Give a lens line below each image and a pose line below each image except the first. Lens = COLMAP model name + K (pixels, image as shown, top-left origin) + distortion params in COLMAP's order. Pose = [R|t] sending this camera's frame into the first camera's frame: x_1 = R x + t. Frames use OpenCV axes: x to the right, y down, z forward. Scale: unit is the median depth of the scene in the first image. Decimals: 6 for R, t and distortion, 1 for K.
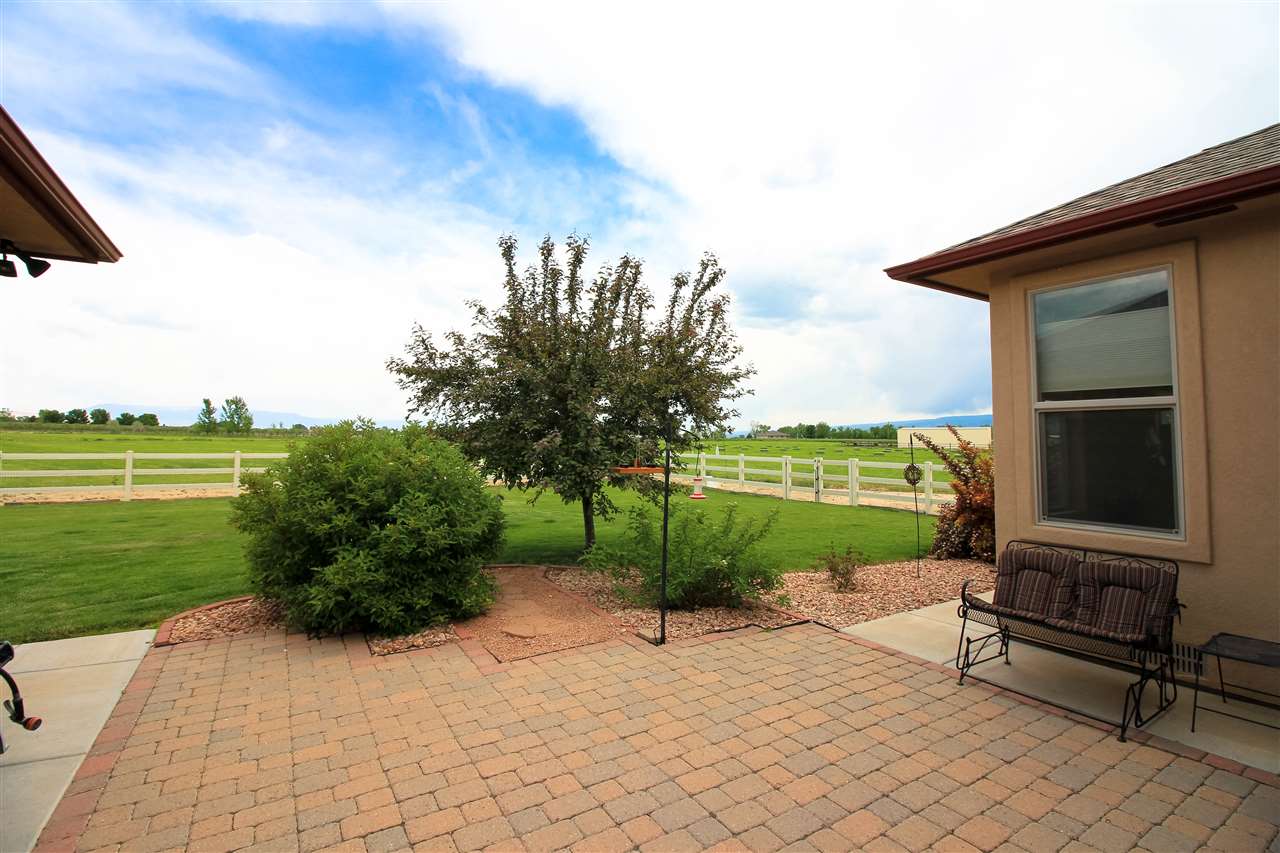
lens RADIAL K [[585.5, 0, 639.7], [0, 585.5, 427.8], [0, 0, 1]] dist [-0.004038, -0.006278]
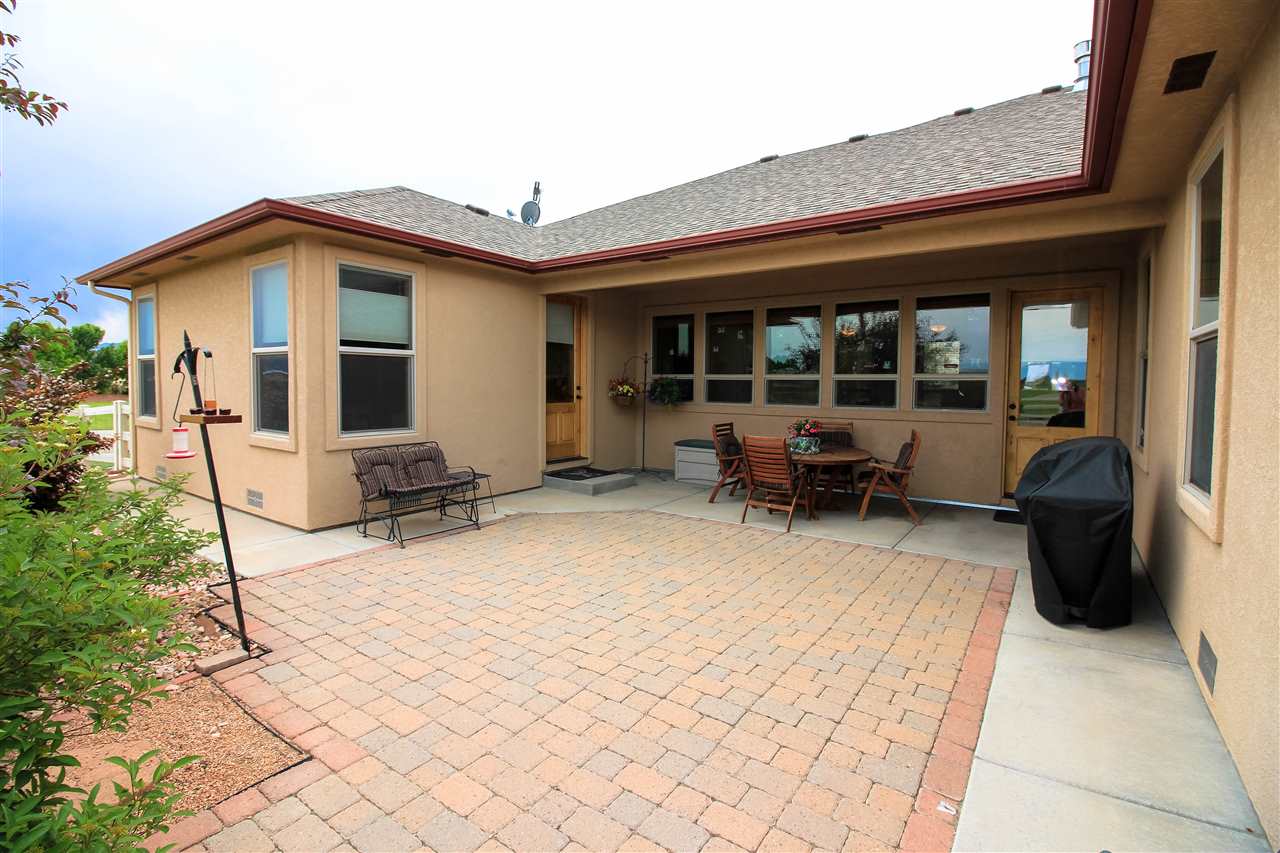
lens RADIAL K [[585.5, 0, 636.7], [0, 585.5, 416.3], [0, 0, 1]] dist [-0.004038, -0.006278]
pose [[-0.393209, -0.045705, 0.918312, -0.843892], [-0.023693, 0.998936, 0.039572, 0.047773], [-0.919144, -0.006197, -0.393873, 0.927157]]
